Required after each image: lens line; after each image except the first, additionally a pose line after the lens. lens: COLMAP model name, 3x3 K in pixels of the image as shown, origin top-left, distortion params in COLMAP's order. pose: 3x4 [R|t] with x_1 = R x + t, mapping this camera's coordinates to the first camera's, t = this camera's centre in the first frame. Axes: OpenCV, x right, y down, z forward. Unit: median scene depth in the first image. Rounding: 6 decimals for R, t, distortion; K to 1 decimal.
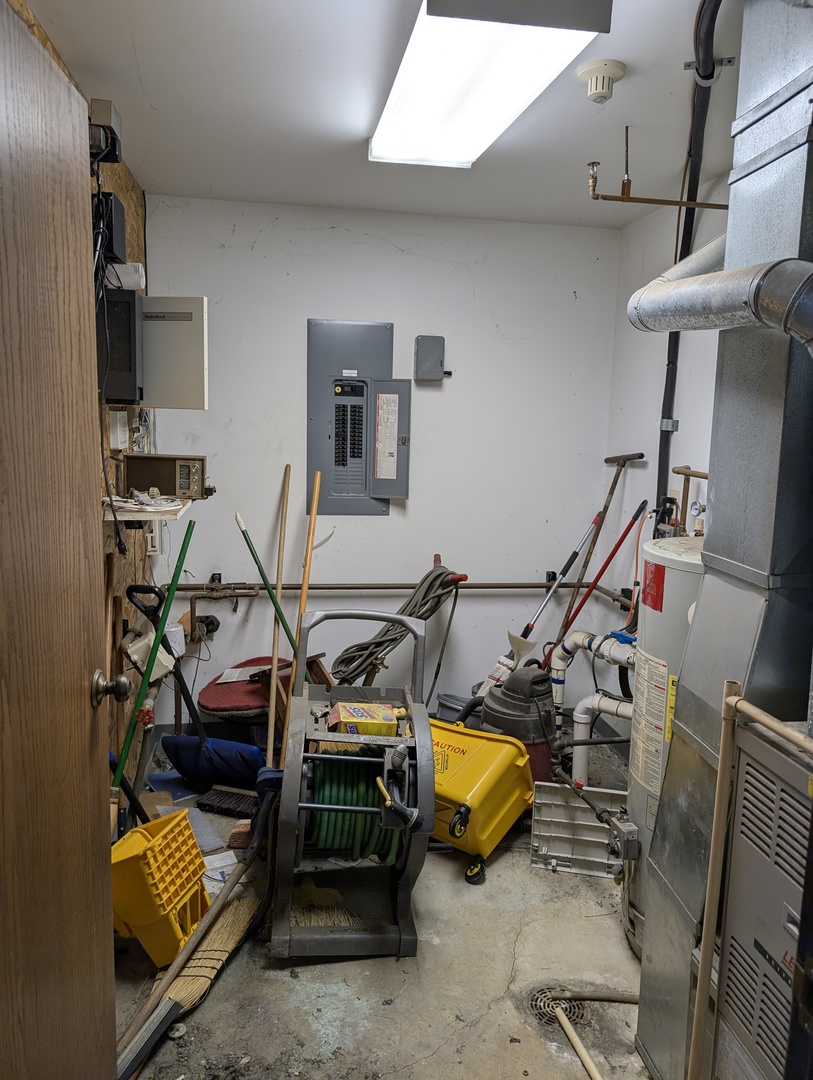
lens RADIAL K [[767.3, 0, 405.4], [0, 767.3, 530.5], [0, 0, 1]] dist [0.001645, 0.004430]
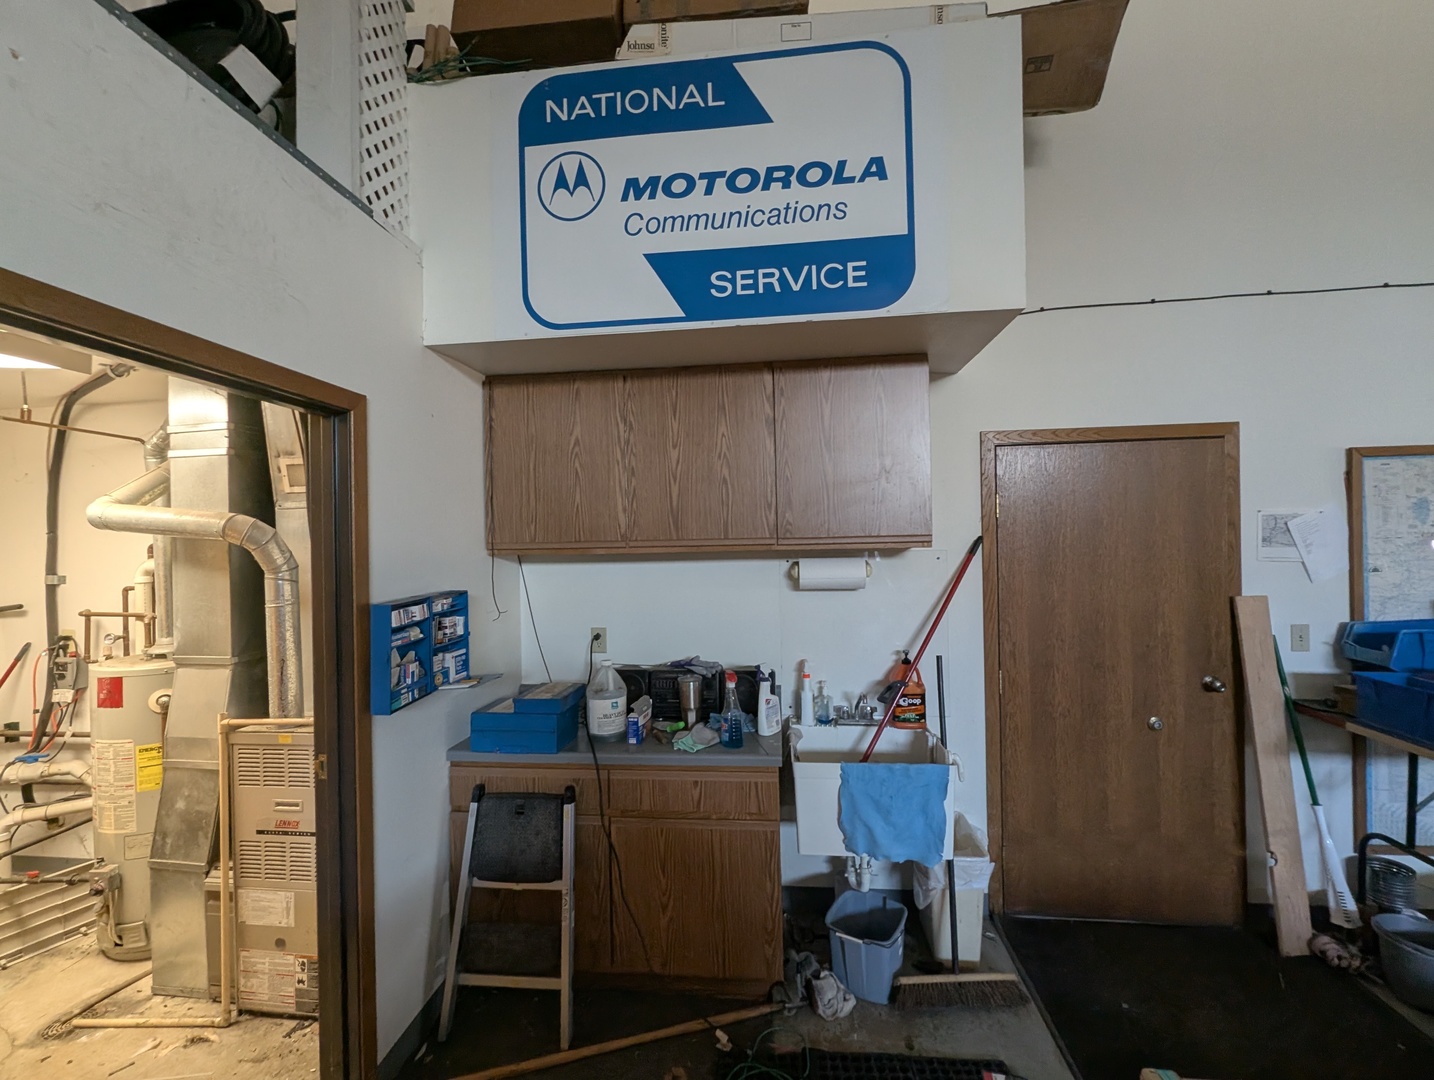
lens RADIAL K [[578.8, 0, 715.9], [0, 578.8, 534.6], [0, 0, 1]] dist [0.001448, 0.000105]
pose [[0.250888, -0.017038, 0.967866, -0.445851], [0.166674, 0.985673, -0.025854, -0.004944], [-0.953559, 0.167805, 0.250133, -0.428882]]
